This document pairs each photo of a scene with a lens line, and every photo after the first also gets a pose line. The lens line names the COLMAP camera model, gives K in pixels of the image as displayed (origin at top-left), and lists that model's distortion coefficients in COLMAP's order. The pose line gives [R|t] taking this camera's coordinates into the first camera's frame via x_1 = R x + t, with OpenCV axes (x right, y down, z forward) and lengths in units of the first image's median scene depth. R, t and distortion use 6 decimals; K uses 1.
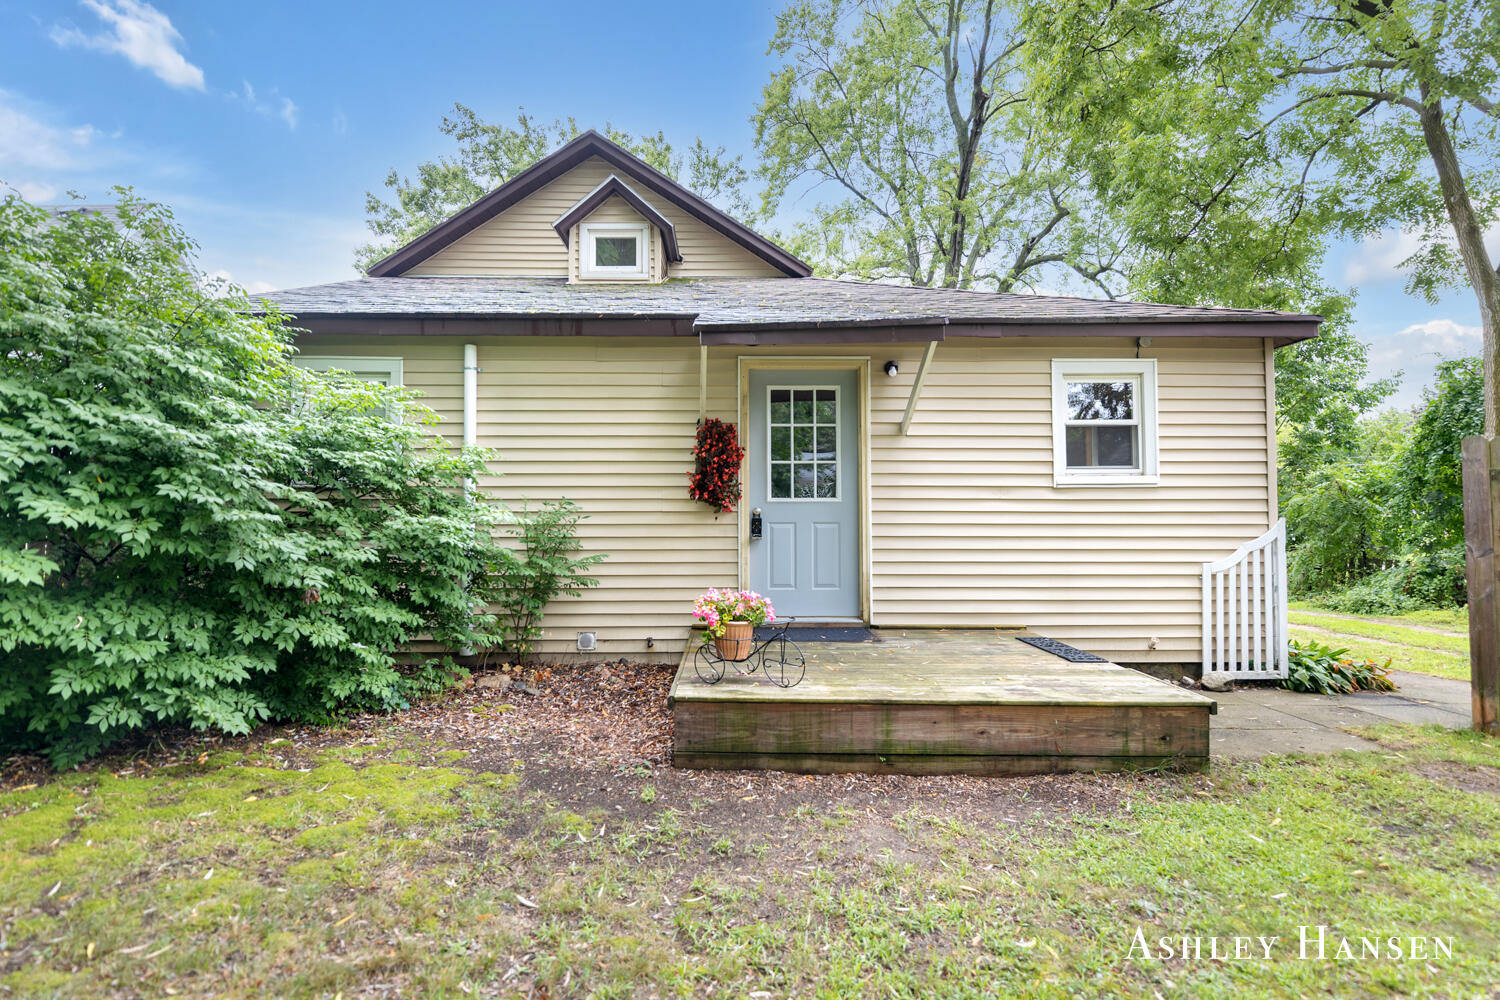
lens RADIAL K [[739.7, 0, 750.0], [0, 739.7, 500.0], [0, 0, 1]] dist [-0.000504, -0.000344]
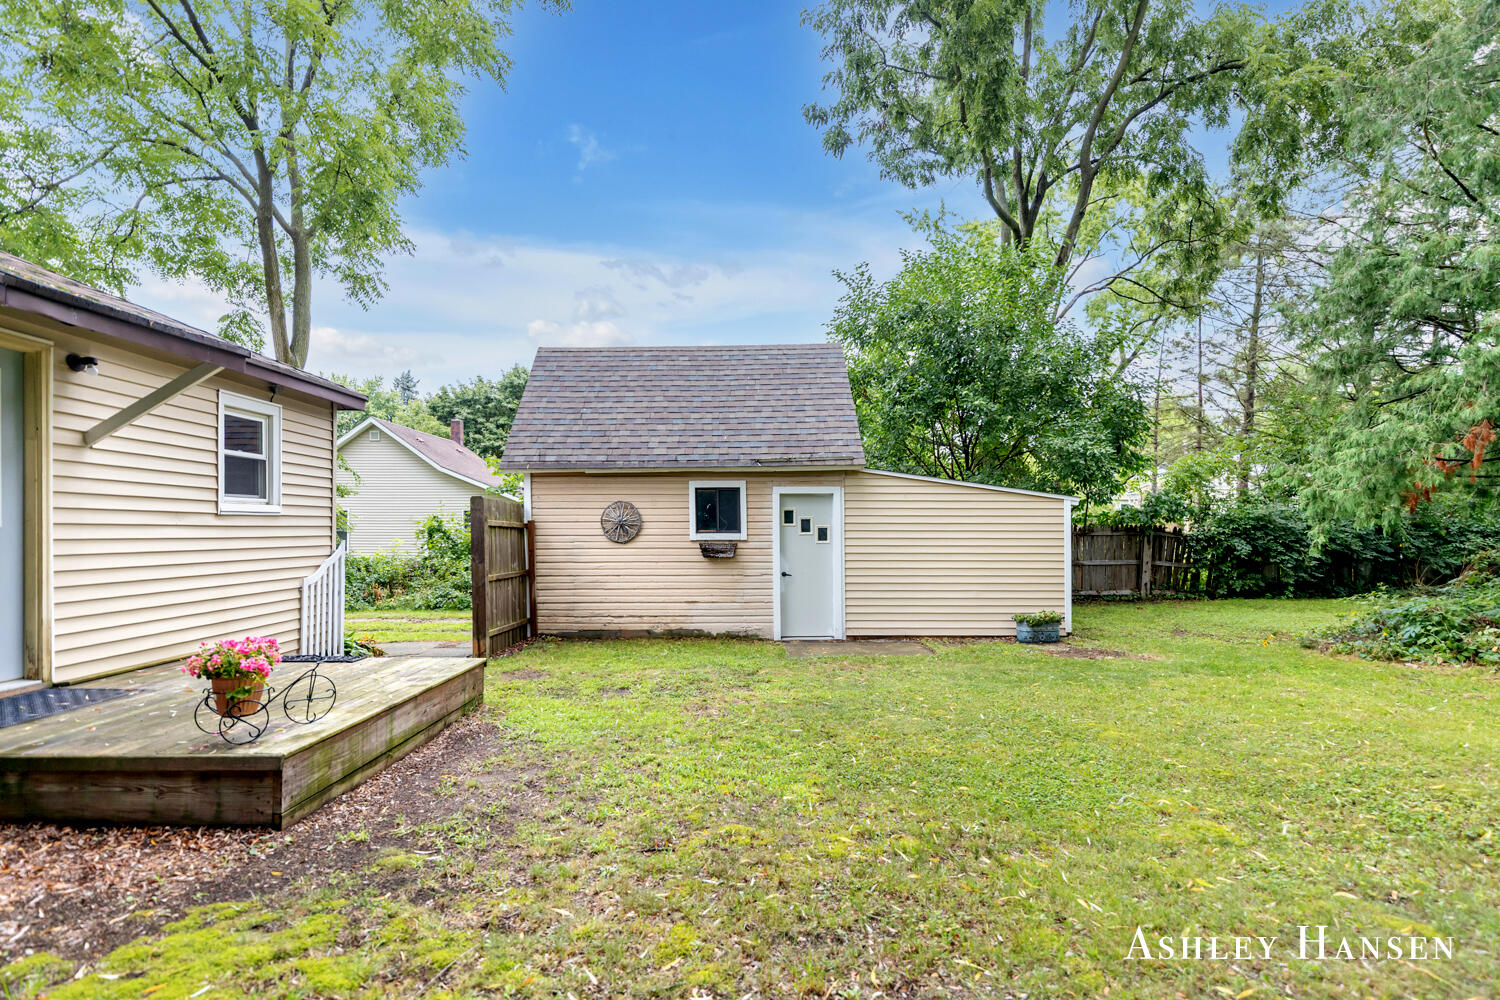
lens RADIAL K [[727.7, 0, 757.0], [0, 727.7, 512.7], [0, 0, 1]] dist [0.000570, 0.000383]
pose [[0.001601, 0.023044, 0.999733, -0.609251], [-0.039017, 0.998975, -0.022964, -0.025108], [-0.999237, -0.038969, 0.002499, 0.243185]]
